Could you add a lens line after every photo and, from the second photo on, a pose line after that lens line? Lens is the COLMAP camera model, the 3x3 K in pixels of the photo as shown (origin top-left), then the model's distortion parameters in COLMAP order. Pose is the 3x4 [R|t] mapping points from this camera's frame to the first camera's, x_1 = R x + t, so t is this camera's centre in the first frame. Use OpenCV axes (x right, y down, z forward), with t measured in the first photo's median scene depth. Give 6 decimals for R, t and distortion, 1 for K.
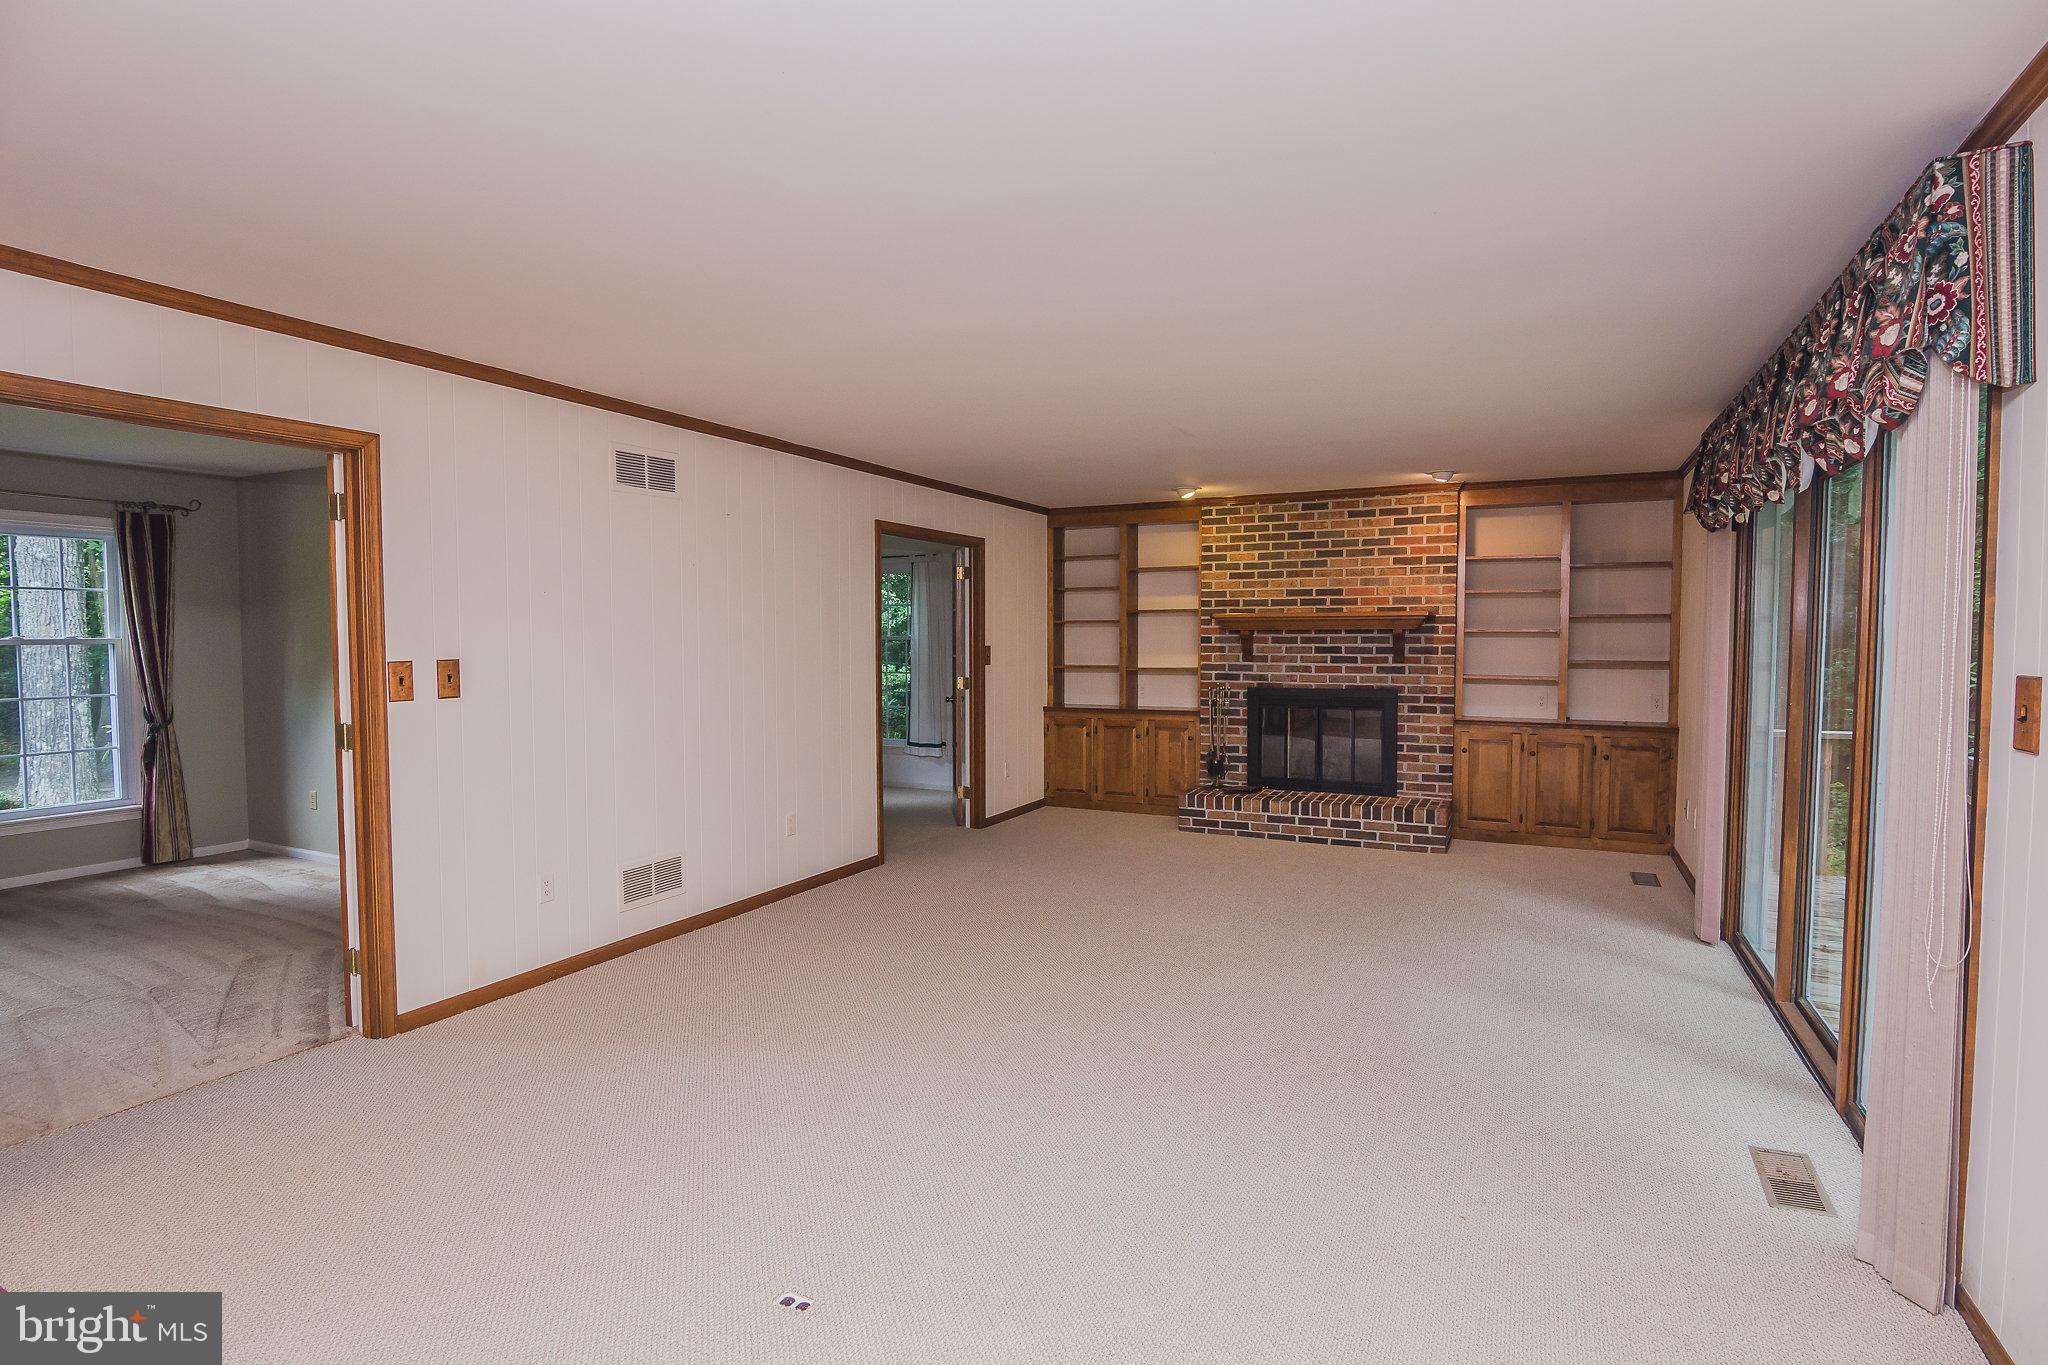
lens RADIAL K [[1022.7, 0, 1023.0], [0, 1022.7, 684.0], [0, 0, 1]] dist [-0.017313, -0.001694]
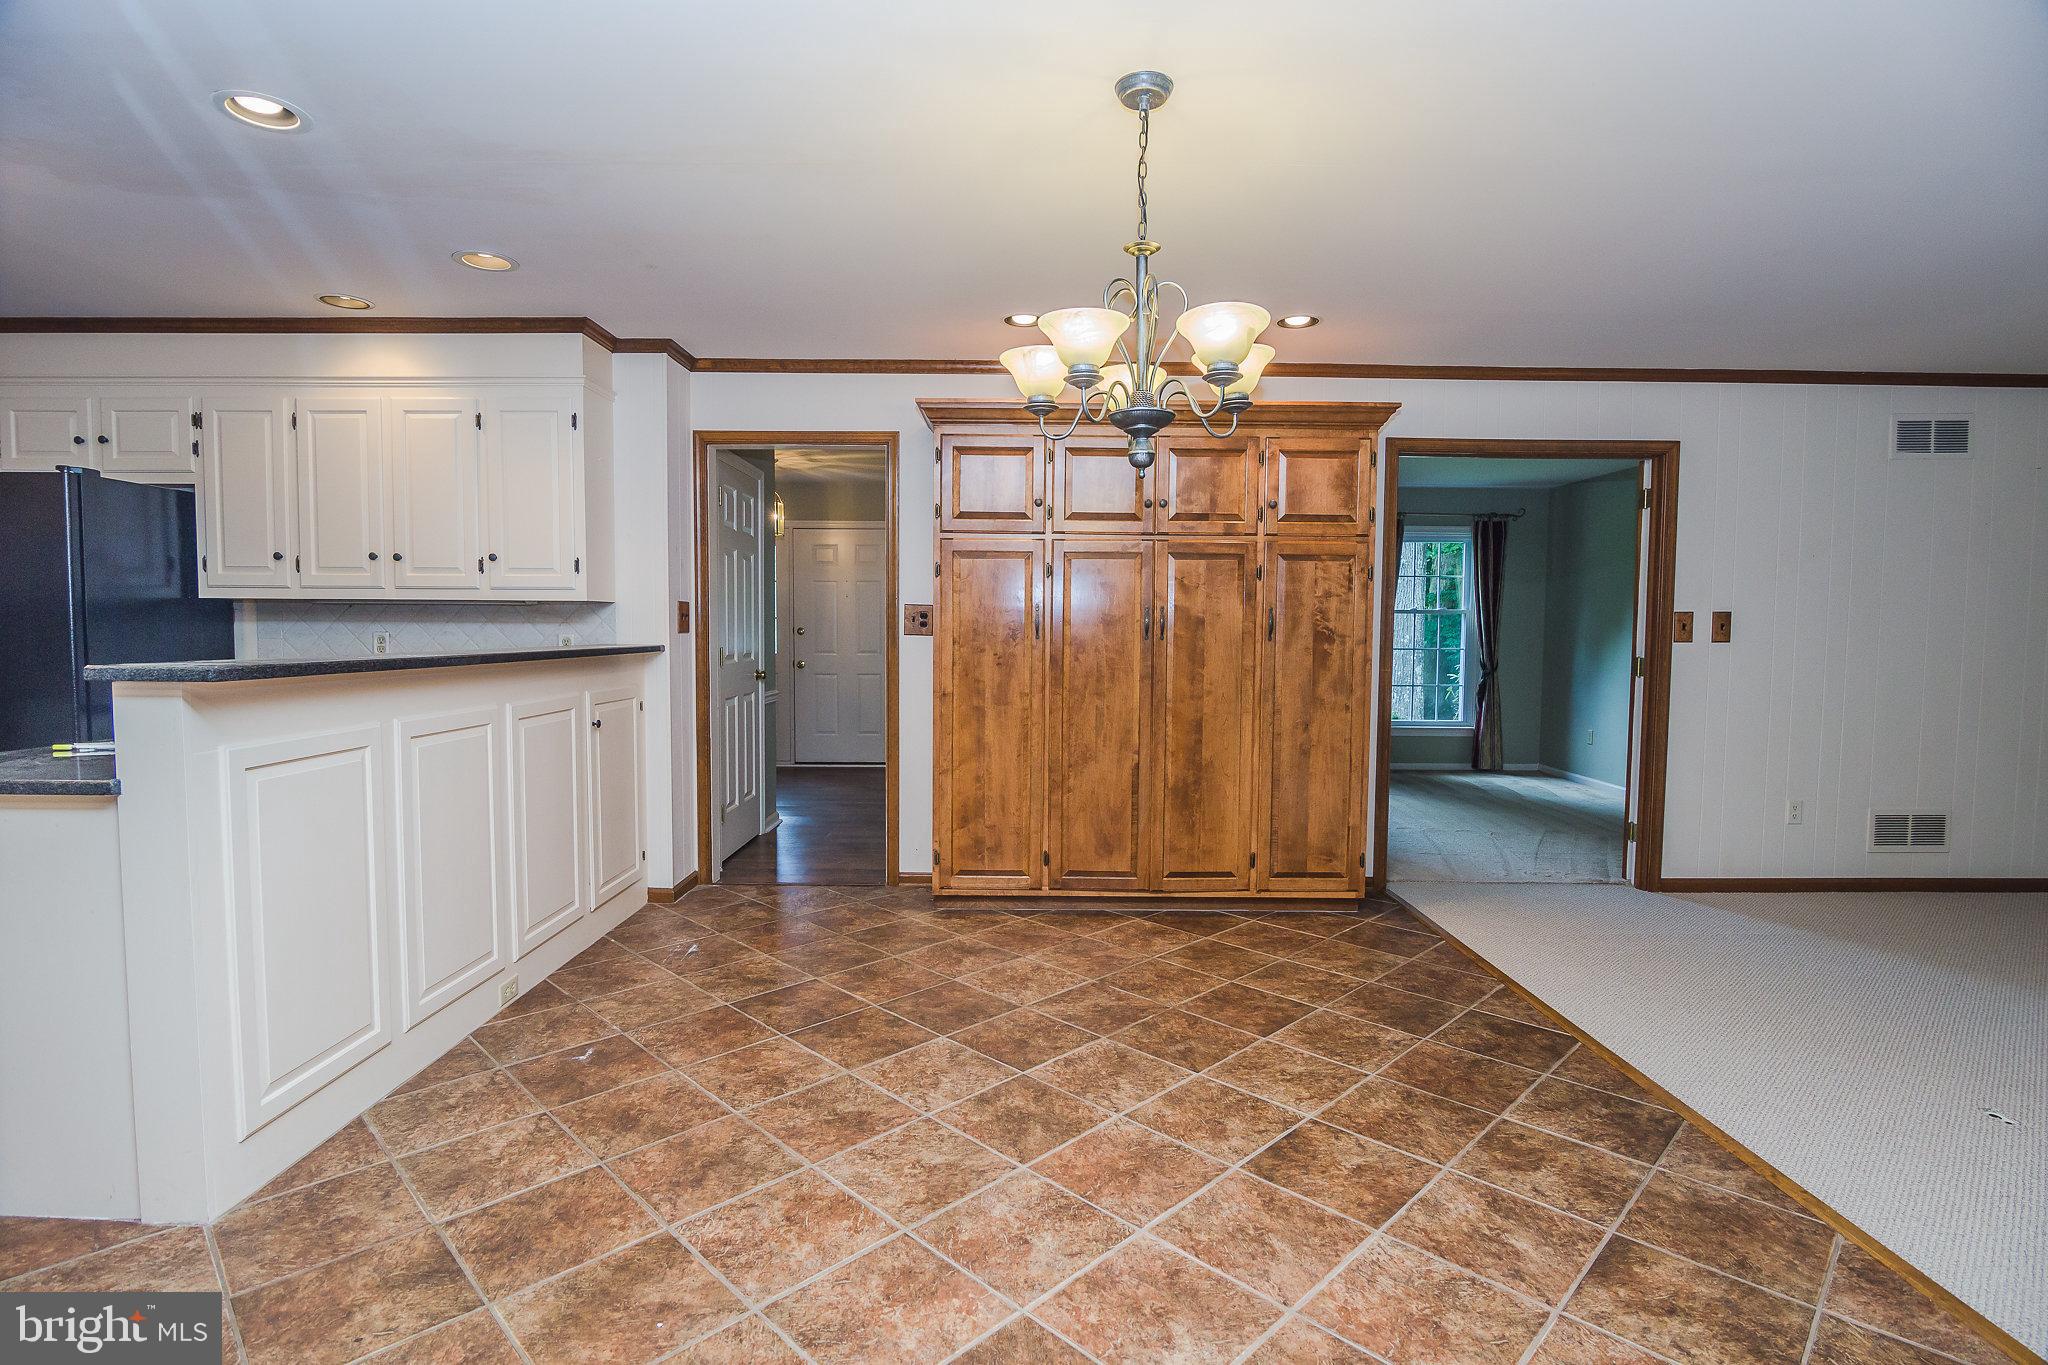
lens RADIAL K [[995.5, 0, 1022.8], [0, 995.5, 684.5], [0, 0, 1]] dist [-0.018074, -0.000875]
pose [[0.445134, 0.055408, -0.893748, 0.077585], [-0.050132, 0.998060, 0.036907, 0.033971], [0.894060, 0.028377, 0.447048, -0.169090]]
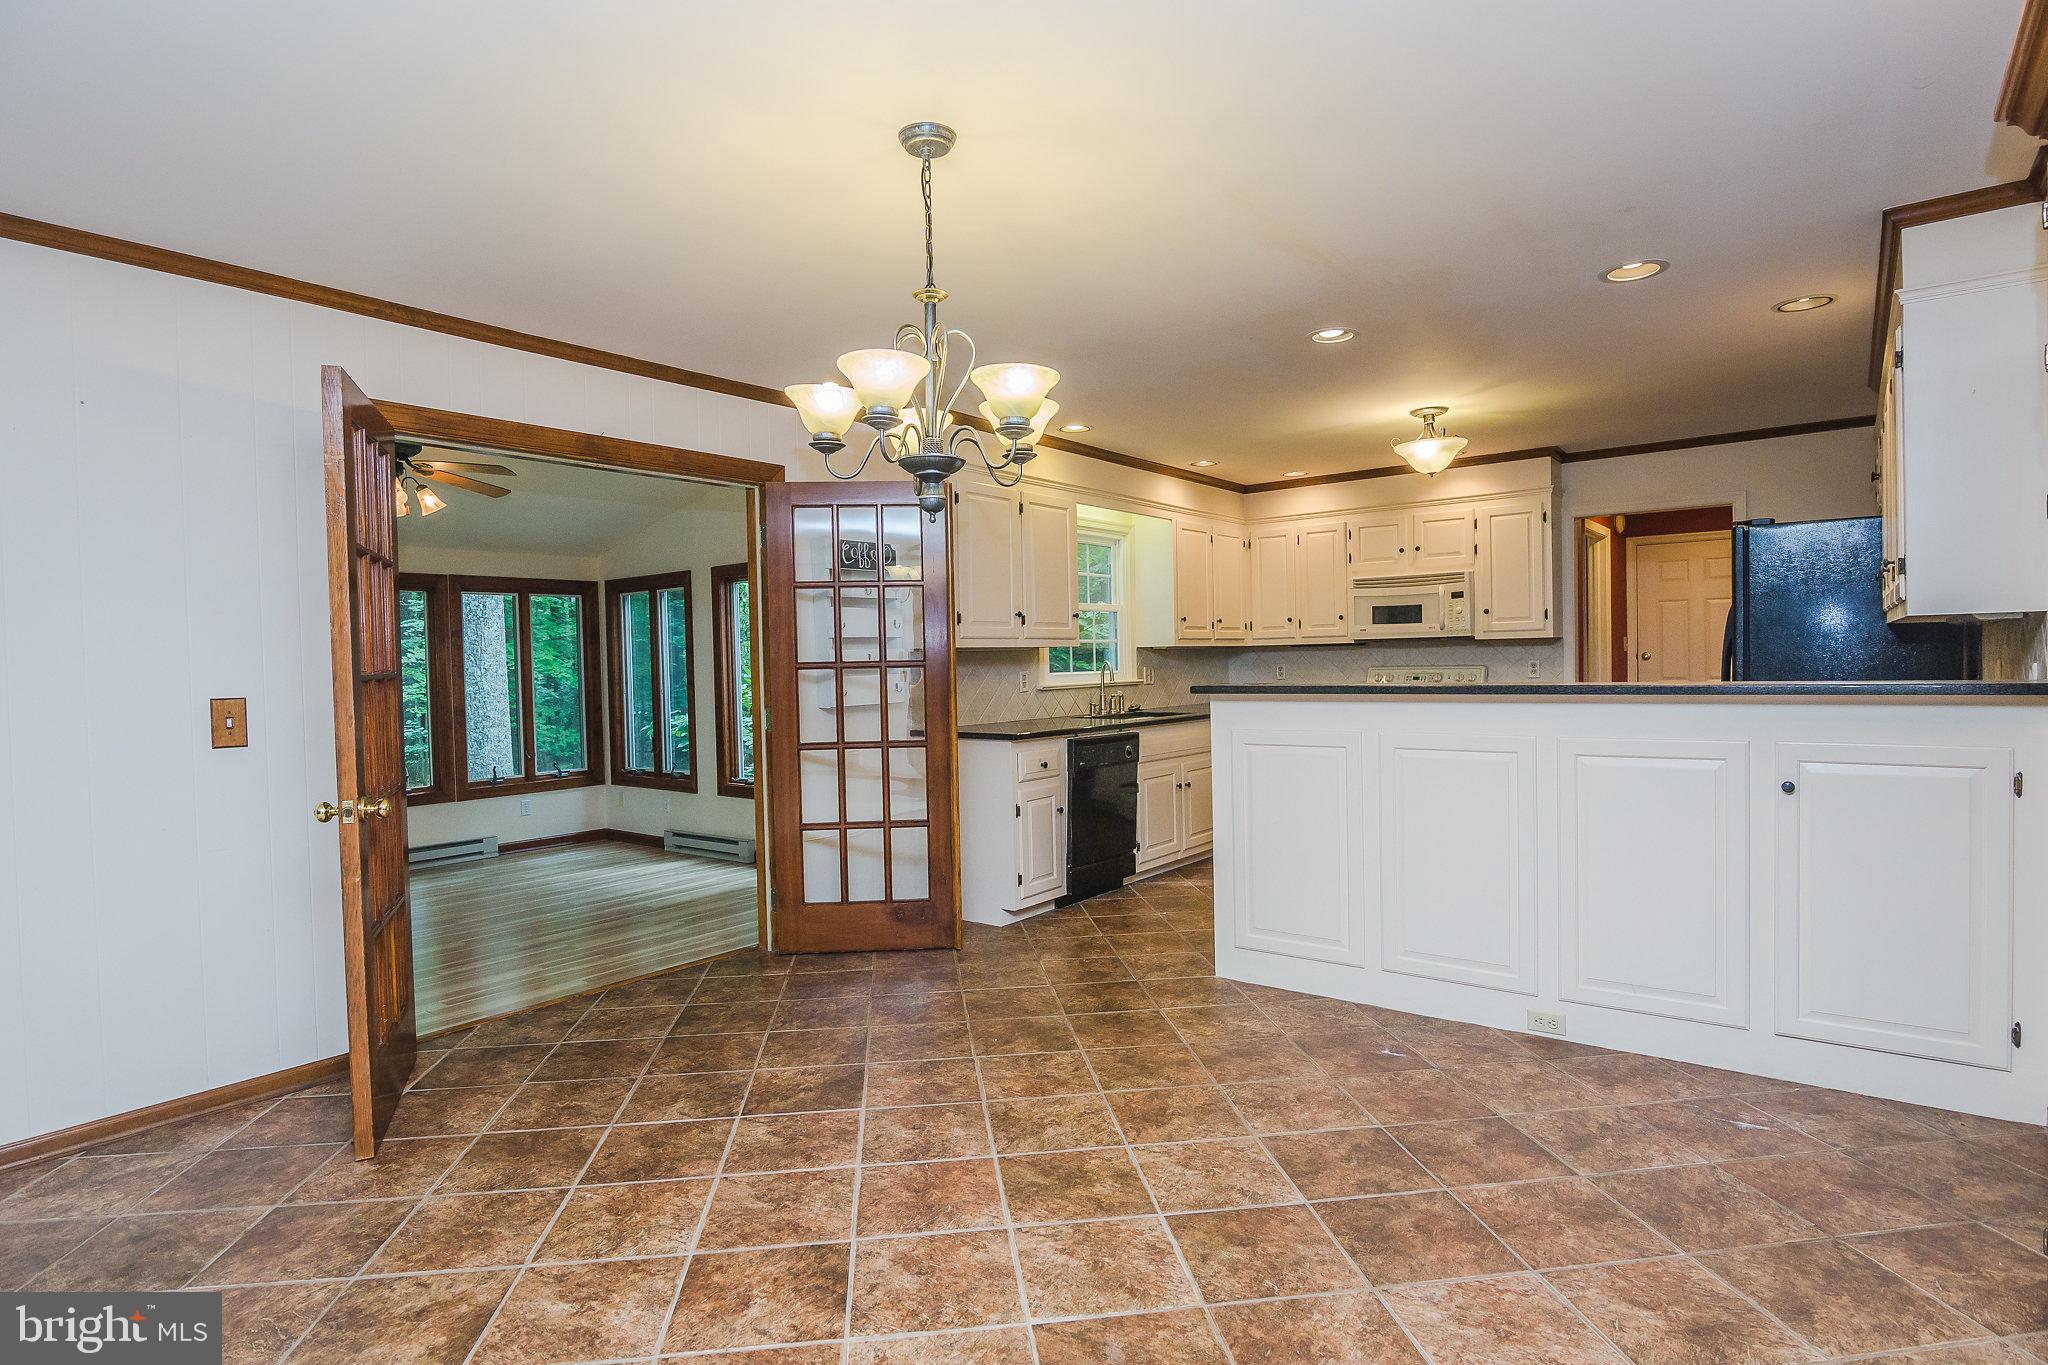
lens RADIAL K [[1054.2, 0, 1023.8], [0, 1054.2, 685.1], [0, 0, 1]] dist [-0.017737, -0.000707]
pose [[-0.979248, 0.017559, 0.201903, -0.281851], [0.032081, 0.997109, 0.068881, 0.007842], [-0.200110, 0.073928, -0.976980, 0.322354]]
